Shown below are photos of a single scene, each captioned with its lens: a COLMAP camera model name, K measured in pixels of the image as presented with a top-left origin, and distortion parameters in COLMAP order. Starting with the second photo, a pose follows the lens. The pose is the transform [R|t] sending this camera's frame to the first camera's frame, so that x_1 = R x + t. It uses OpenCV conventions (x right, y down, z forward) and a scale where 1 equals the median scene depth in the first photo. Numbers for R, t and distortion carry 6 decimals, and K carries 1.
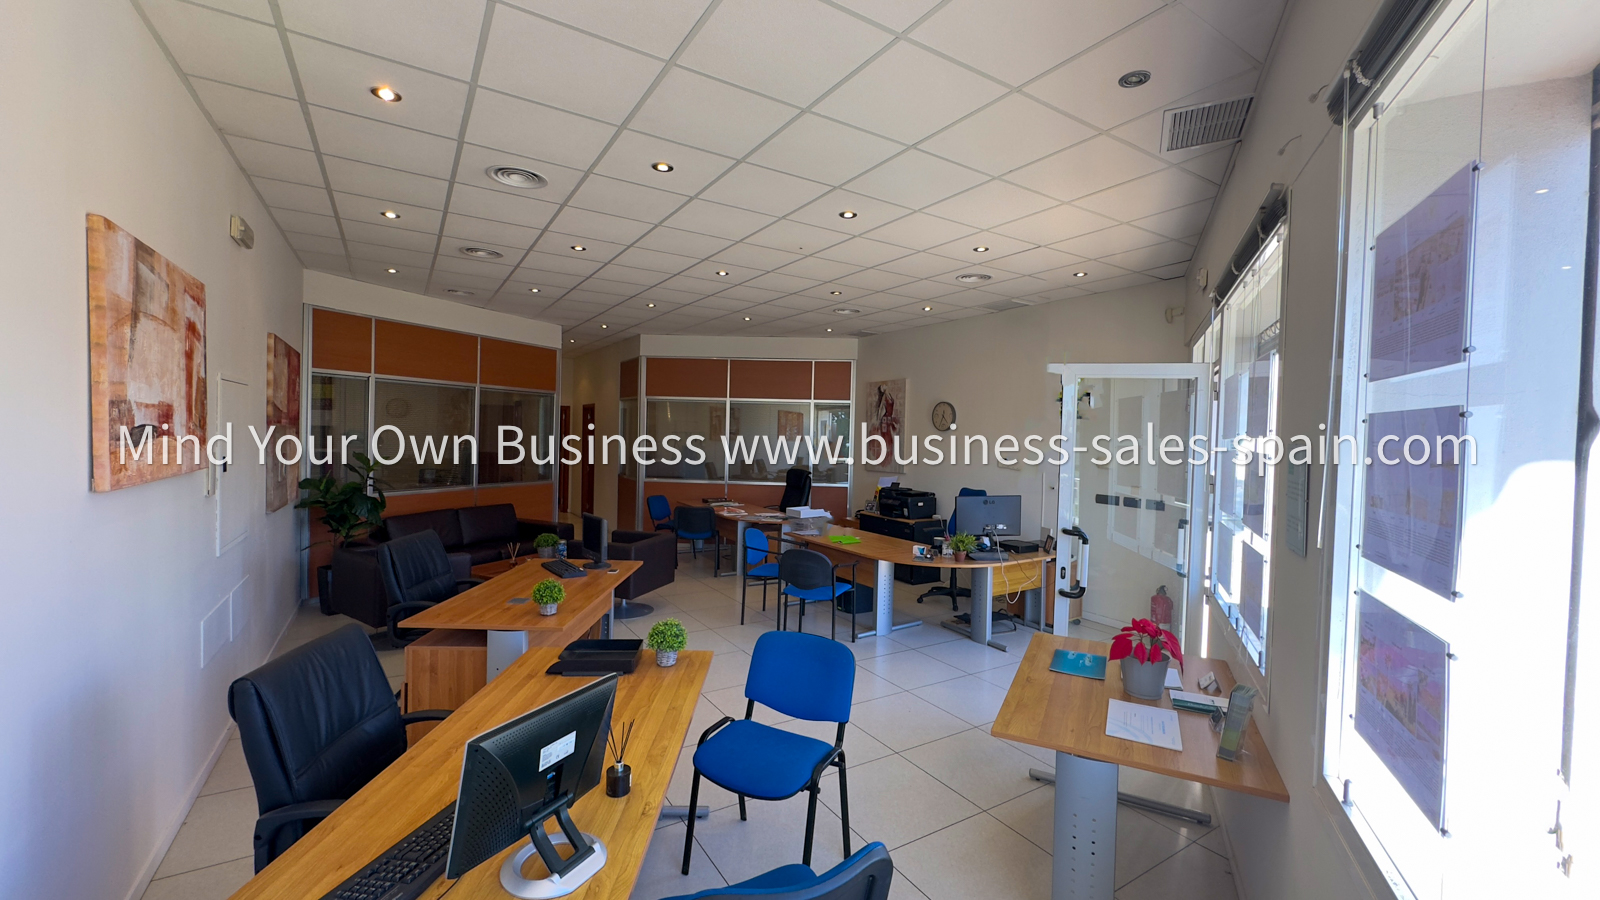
lens RADIAL K [[627.1, 0, 796.8], [0, 627.1, 450.7], [0, 0, 1]] dist [-0.010074, 0.000091]
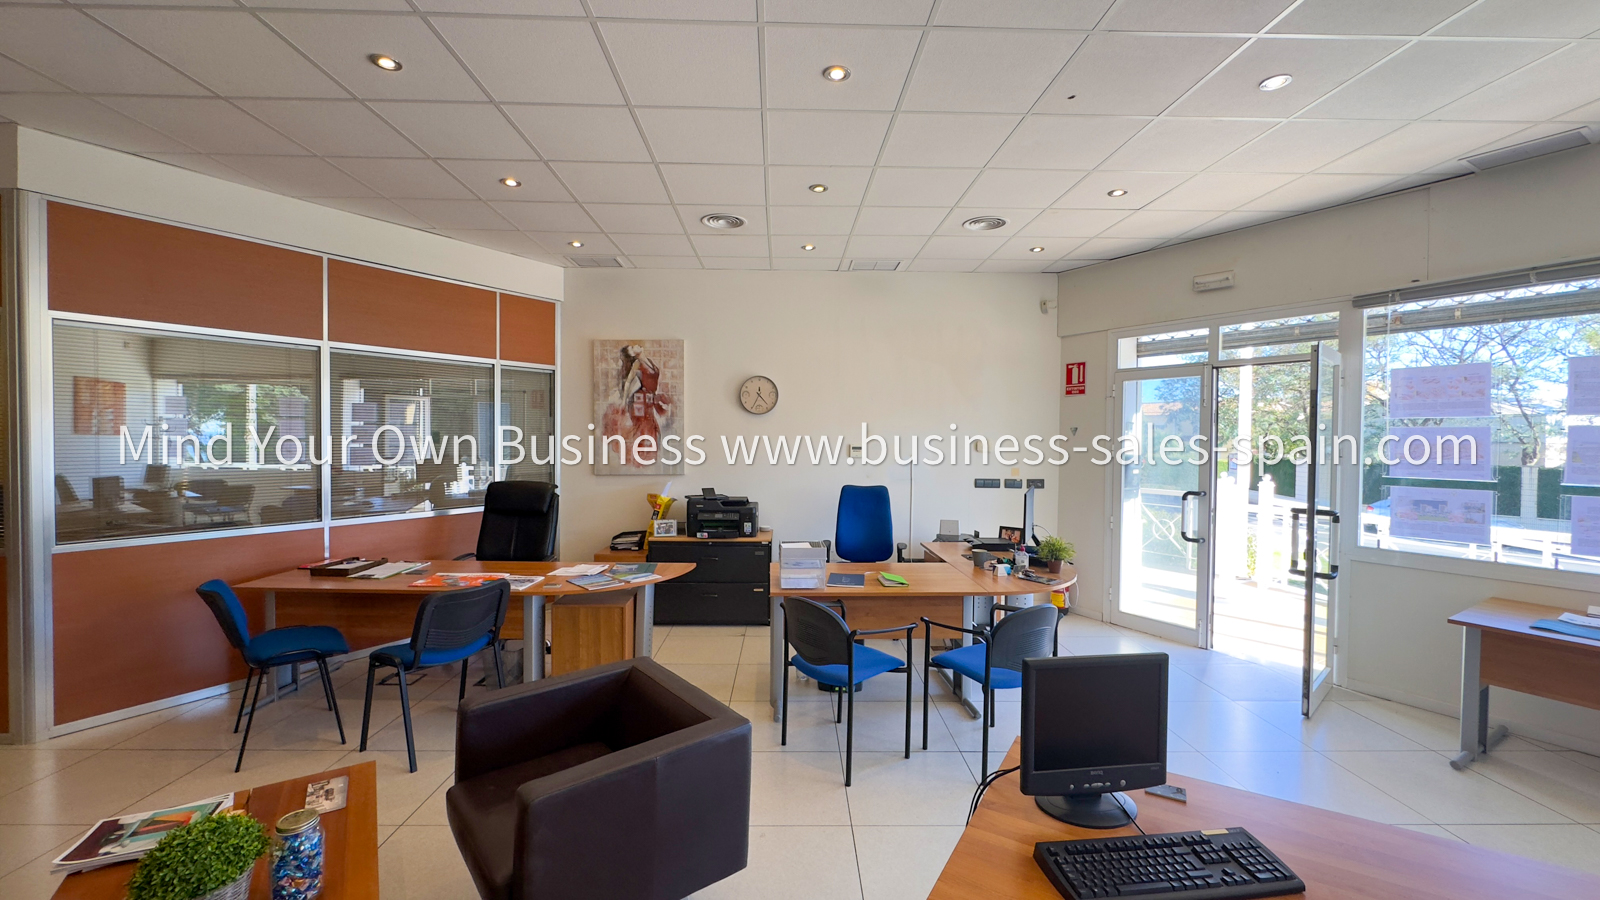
lens RADIAL K [[627.1, 0, 796.5], [0, 627.1, 455.3], [0, 0, 1]] dist [-0.010074, 0.000091]
pose [[0.519431, -0.047729, 0.853178, -0.346878], [0.026679, 0.998858, 0.039636, -0.009686], [-0.854096, 0.002173, 0.520111, 0.500040]]
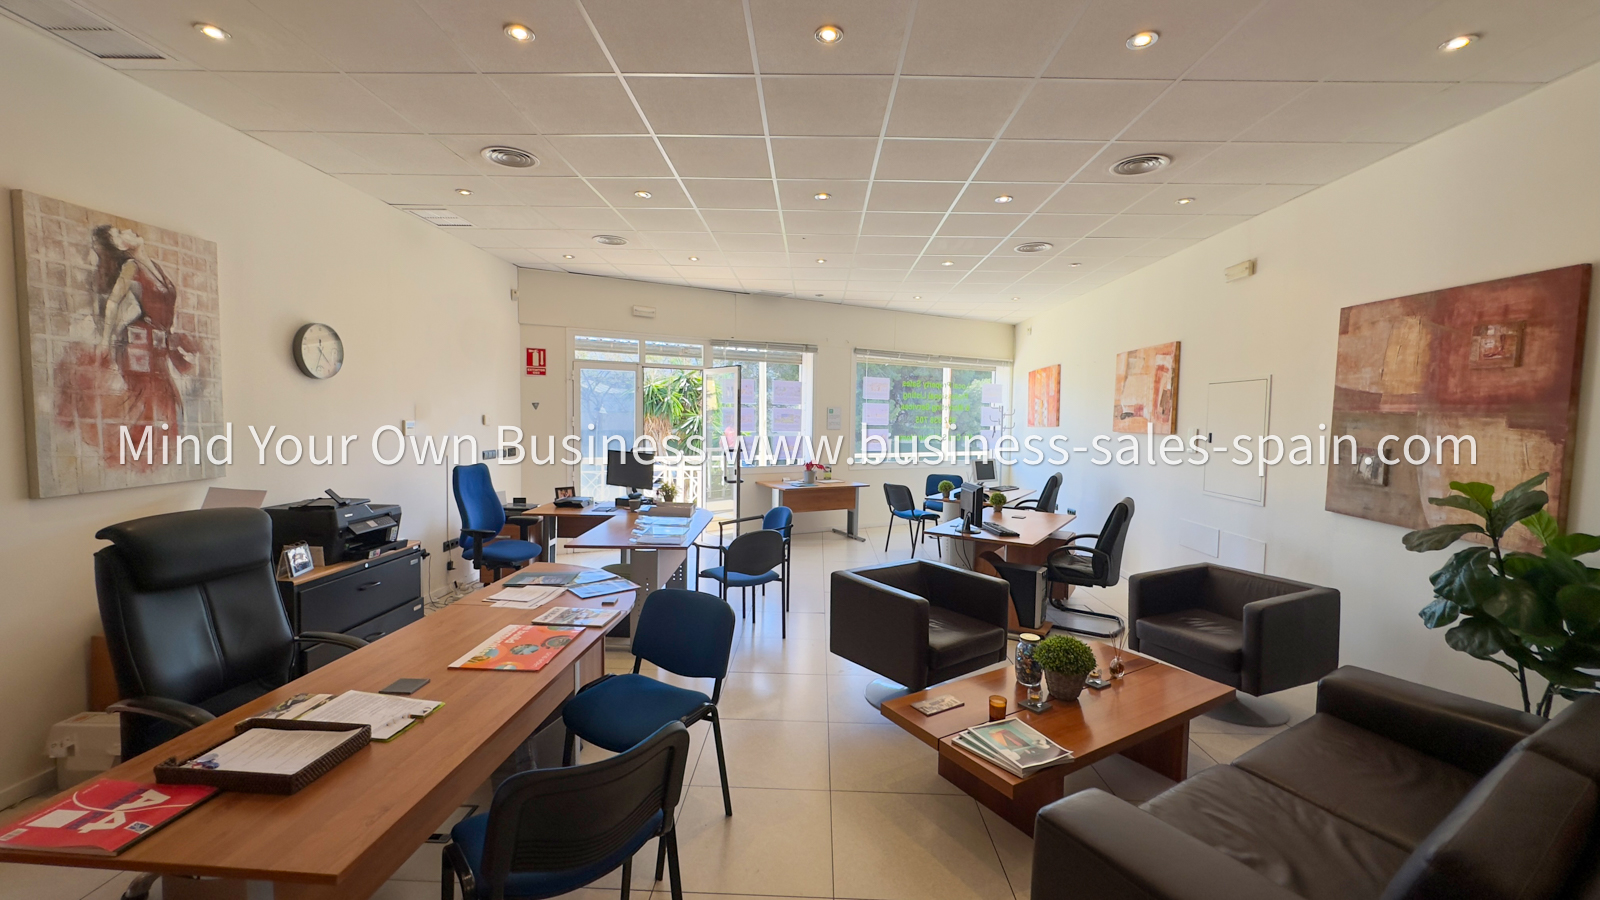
lens RADIAL K [[627.1, 0, 801.8], [0, 627.1, 445.3], [0, 0, 1]] dist [-0.010074, 0.000091]
pose [[-0.830865, -0.067033, 0.552422, -0.350269], [-0.023160, 0.996024, 0.086027, -0.027021], [-0.555992, 0.058683, -0.829114, 1.072591]]
